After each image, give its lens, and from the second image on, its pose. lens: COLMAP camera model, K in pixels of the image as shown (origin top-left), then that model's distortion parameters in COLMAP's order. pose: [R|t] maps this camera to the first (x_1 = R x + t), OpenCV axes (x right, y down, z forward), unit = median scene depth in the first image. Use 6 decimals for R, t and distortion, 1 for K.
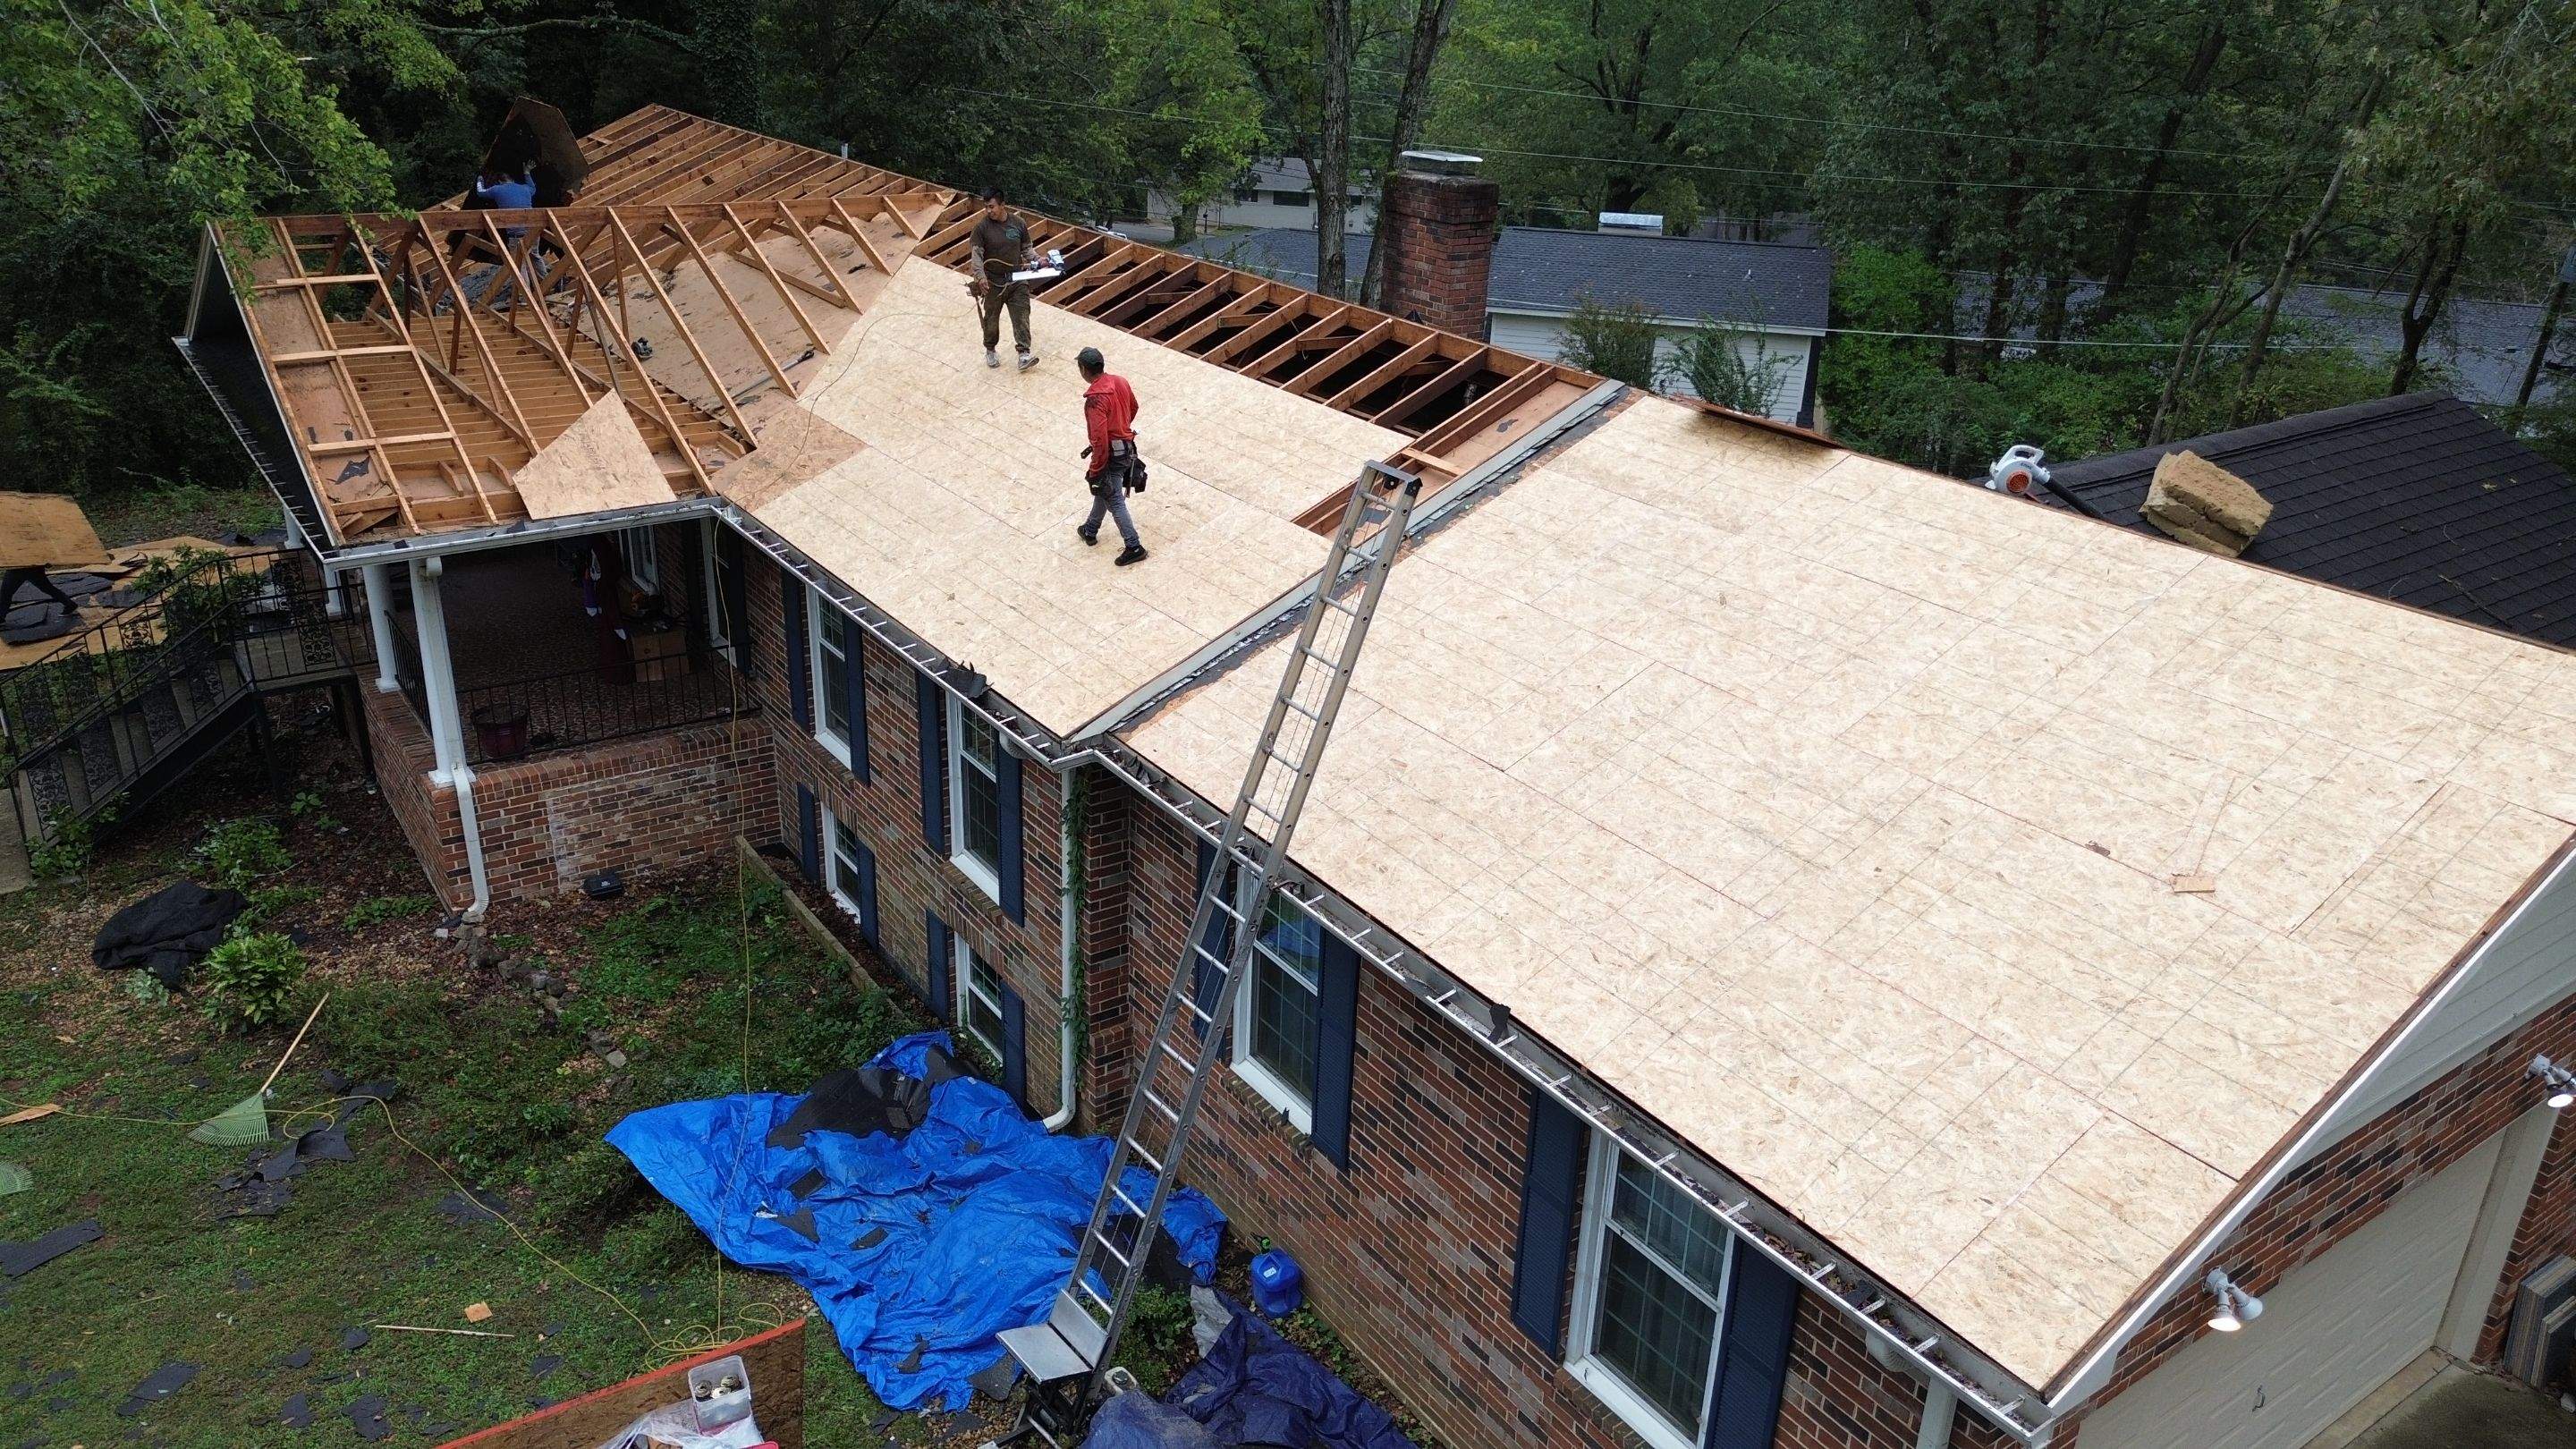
lens RADIAL K [[1825.4, 0, 1293.7], [0, 1825.4, 726.0], [0, 0, 1]] dist [0.076206, -0.076006]
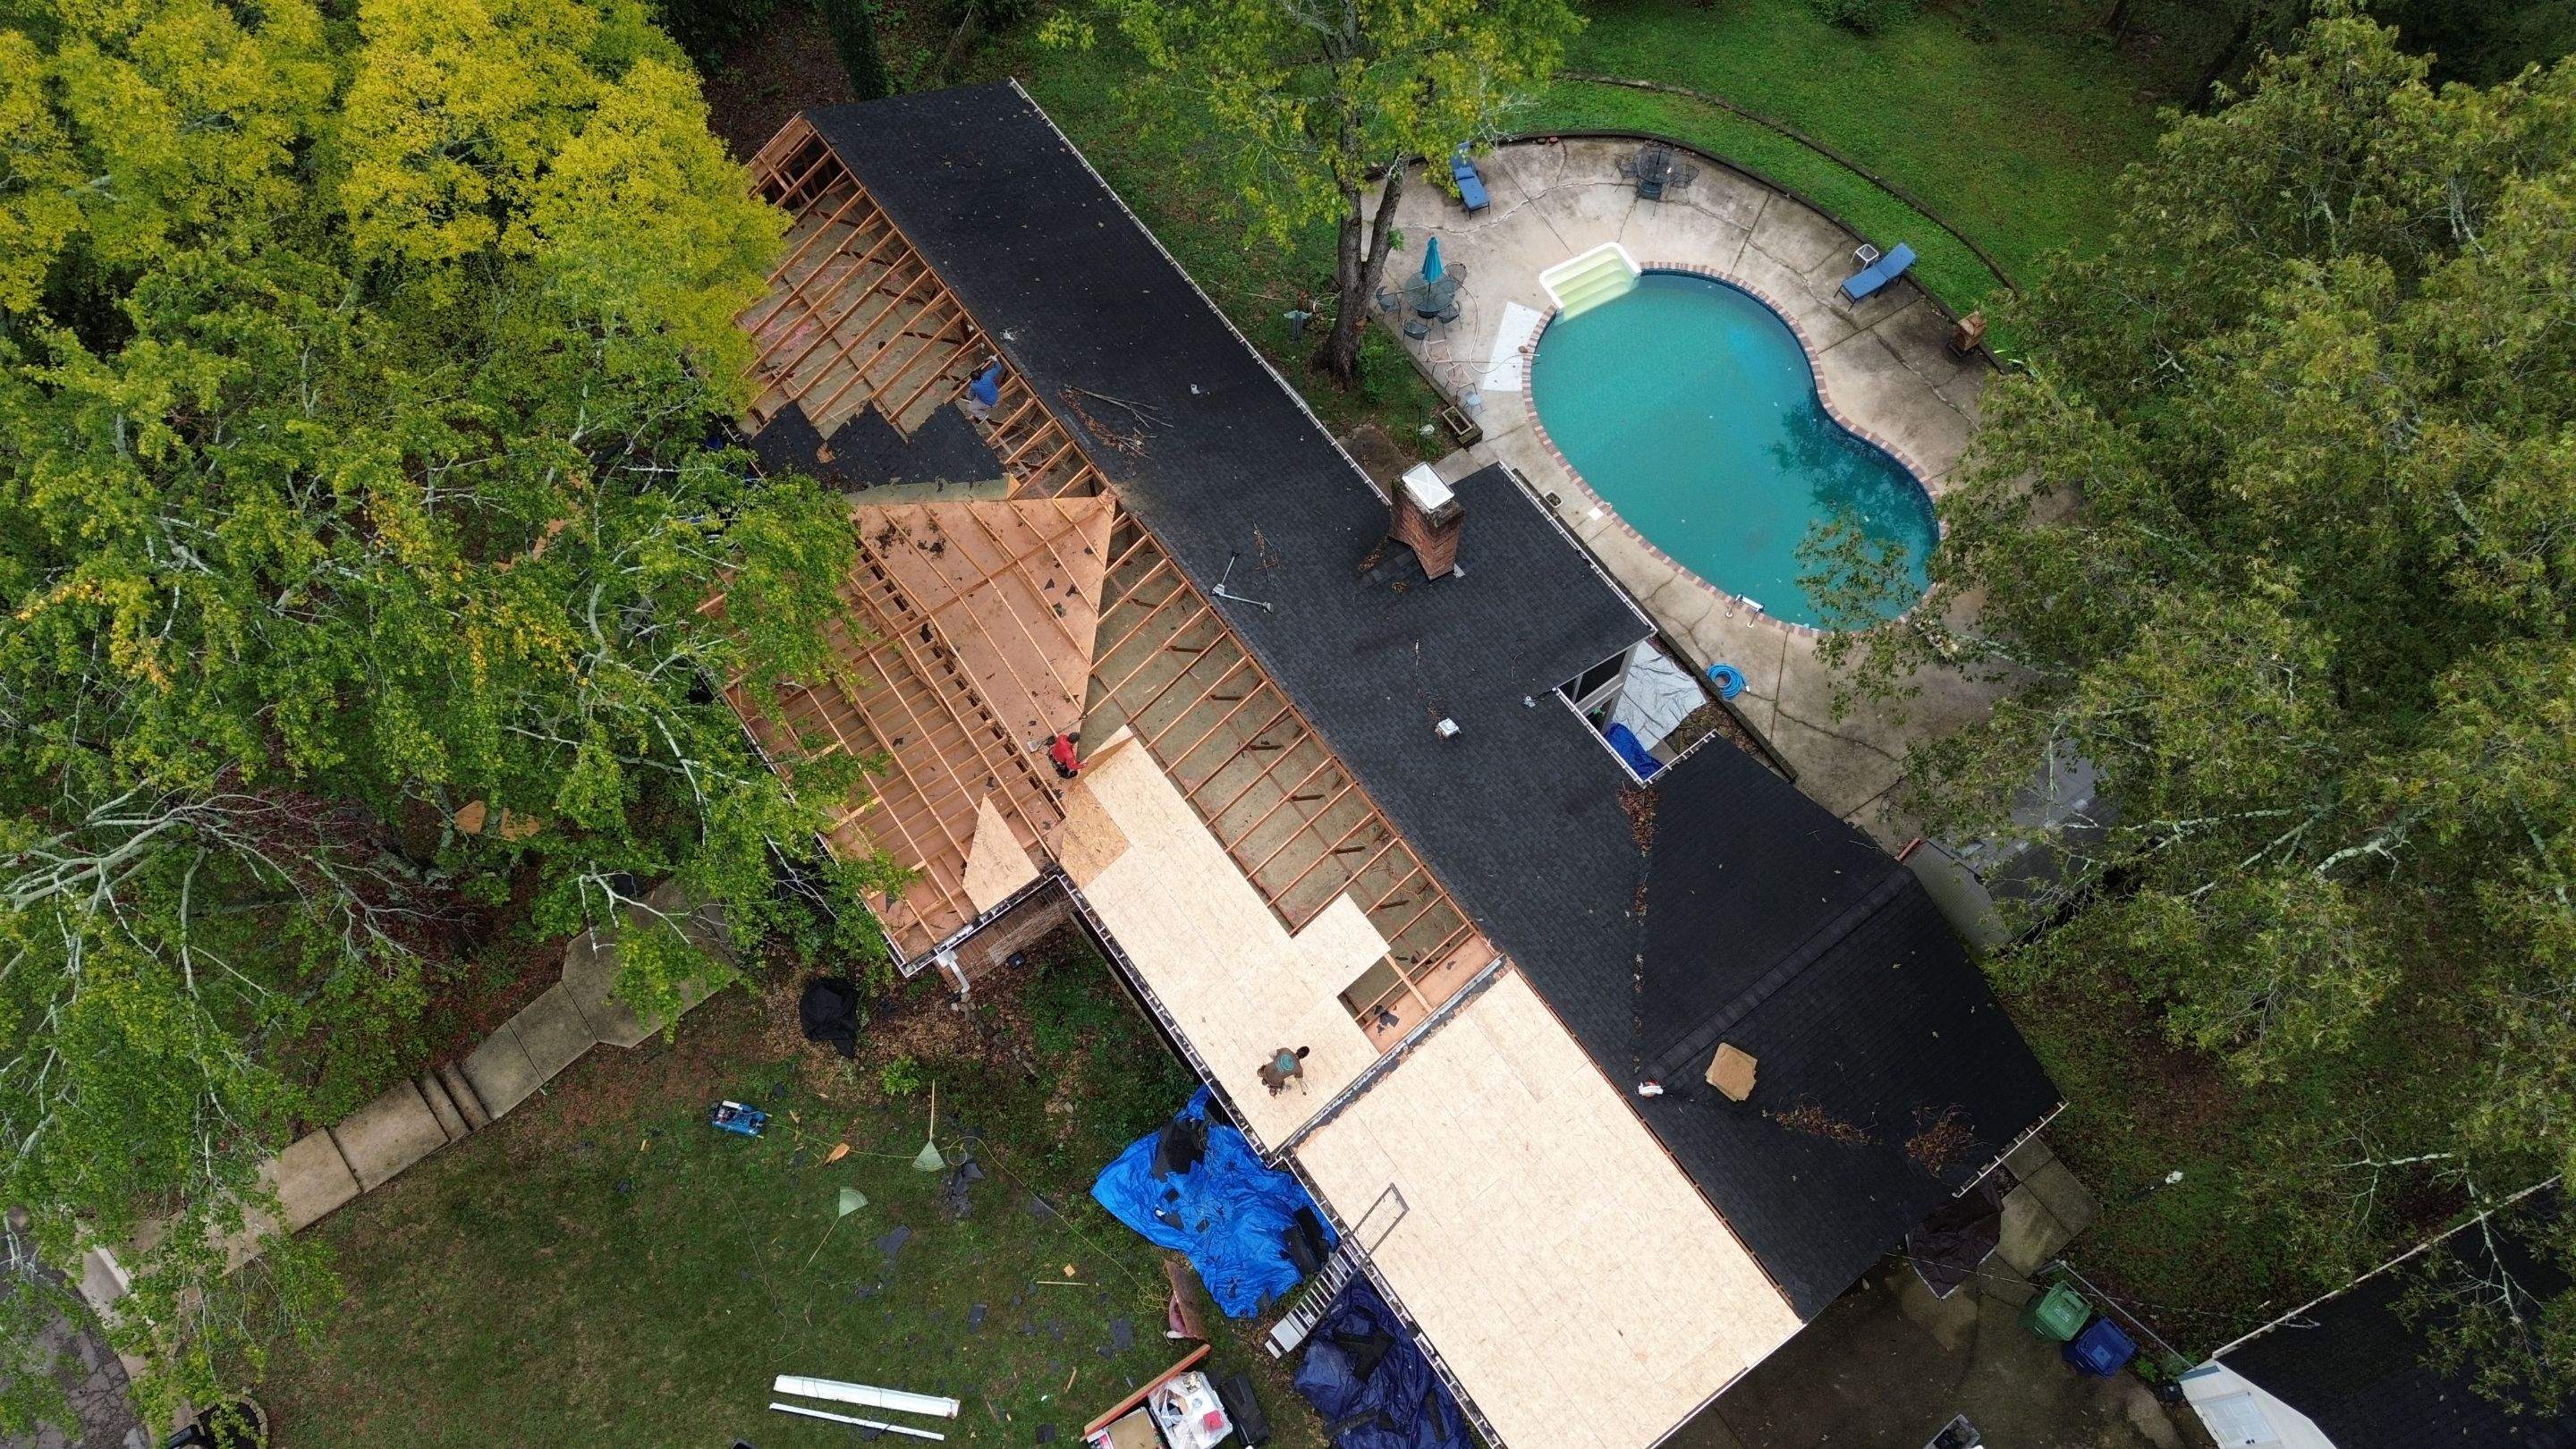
lens RADIAL K [[1827.7, 0, 1293.9], [0, 1827.7, 725.7], [0, 0, 1]] dist [0.072358, -0.070749]
pose [[0.998526, -0.044508, -0.031051, 0.009776], [0.053878, 0.744416, 0.665539, -1.906601], [-0.006507, -0.666231, 0.745717, -0.453033]]
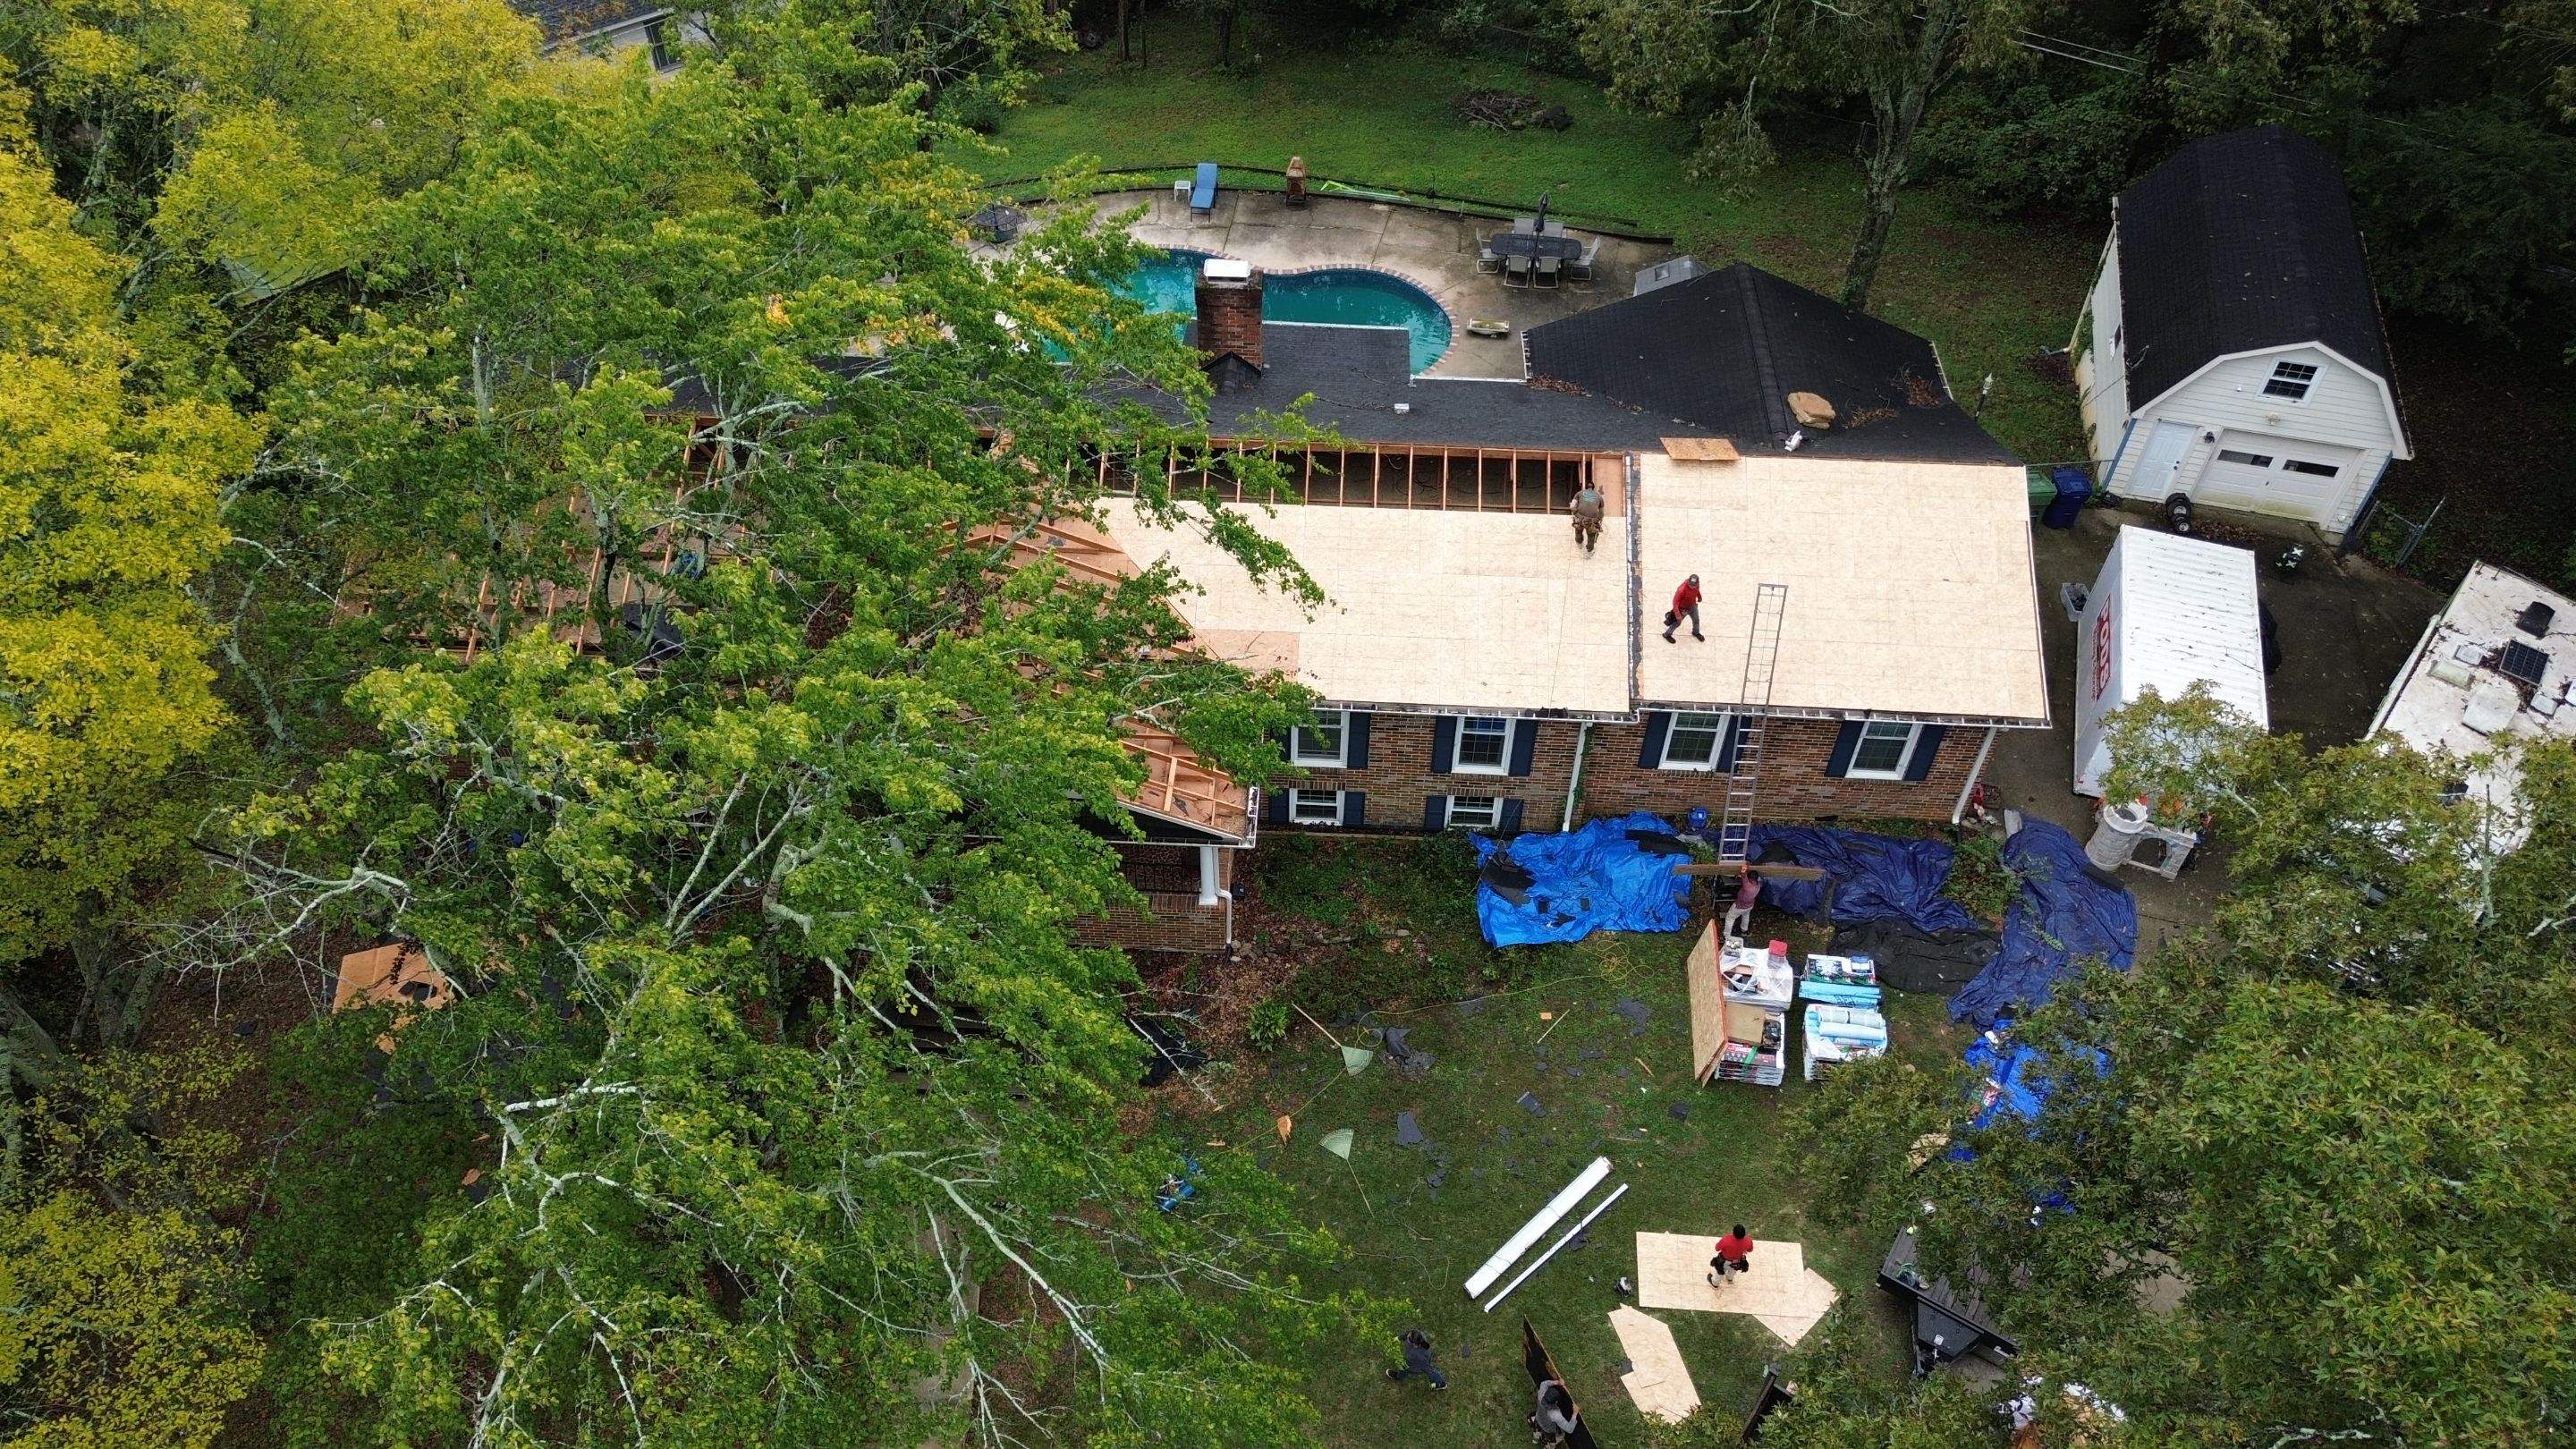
lens RADIAL K [[1825.4, 0, 1293.7], [0, 1825.4, 726.0], [0, 0, 1]] dist [0.076206, -0.076006]
pose [[0.609442, -0.602656, 0.515157, -1.598637], [0.320137, 0.781500, 0.535509, -1.377082], [-0.725323, -0.161441, 0.669211, -0.368986]]
